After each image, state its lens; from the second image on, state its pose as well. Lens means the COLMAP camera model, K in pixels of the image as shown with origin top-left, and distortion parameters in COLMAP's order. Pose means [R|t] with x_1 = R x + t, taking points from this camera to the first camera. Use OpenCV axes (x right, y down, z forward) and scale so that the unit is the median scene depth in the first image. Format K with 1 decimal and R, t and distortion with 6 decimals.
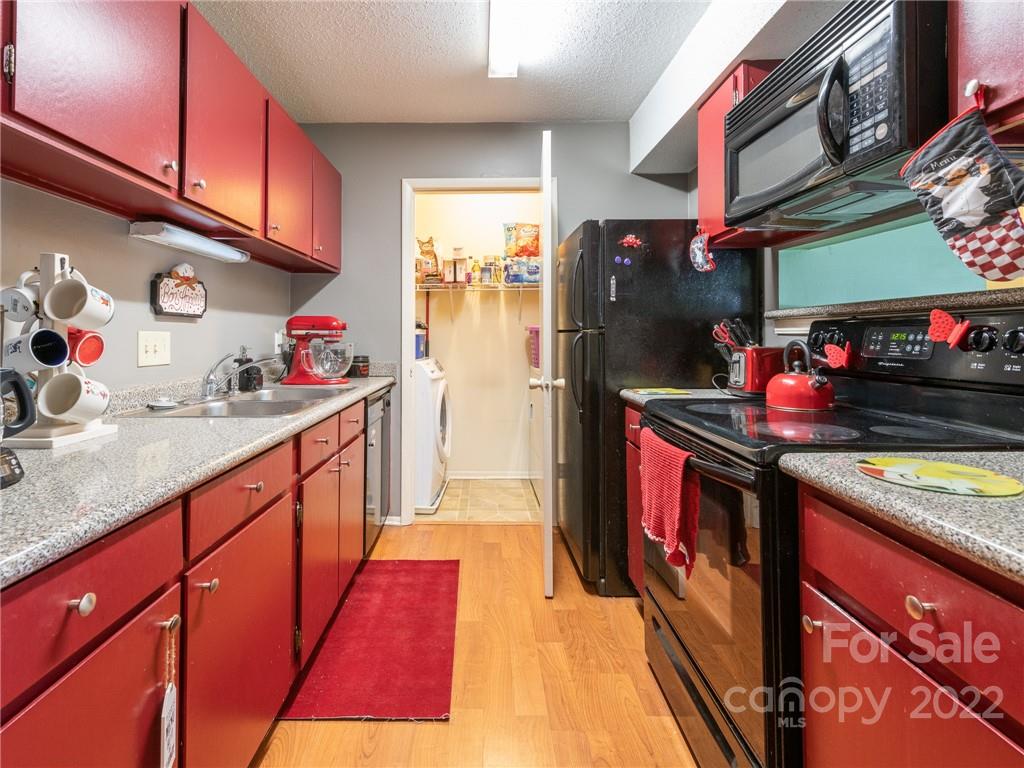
lens RADIAL K [[471.6, 0, 495.5], [0, 471.6, 330.4], [0, 0, 1]] dist [0.011554, -0.005815]
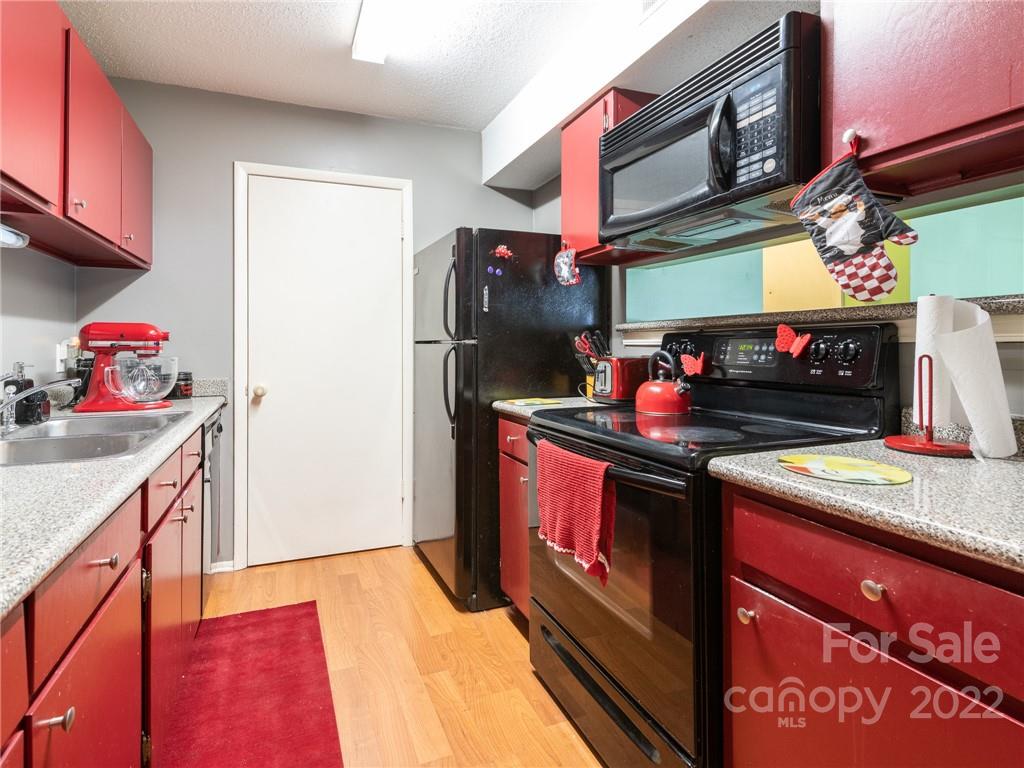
lens RADIAL K [[471.6, 0, 444.6], [0, 471.6, 345.9], [0, 0, 1]] dist [0.011554, -0.005815]
pose [[0.945778, -0.002403, 0.324804, -0.193112], [-0.000986, 0.999947, 0.010271, -0.001575], [-0.324811, -0.010034, 0.945726, 0.122773]]
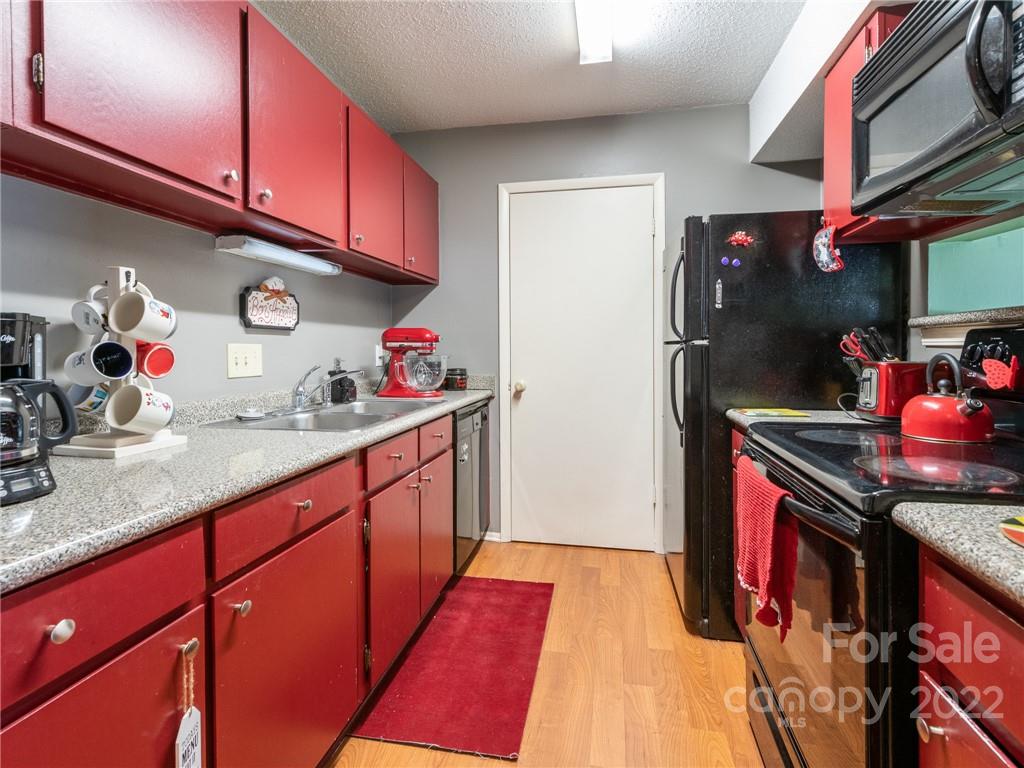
lens RADIAL K [[471.6, 0, 557.7], [0, 471.6, 354.6], [0, 0, 1]] dist [0.011554, -0.005815]
pose [[0.987422, 0.002102, -0.158090, 0.116803], [0.001924, 0.999678, 0.025311, 0.000949], [0.158092, -0.025297, 0.987100, 0.104127]]
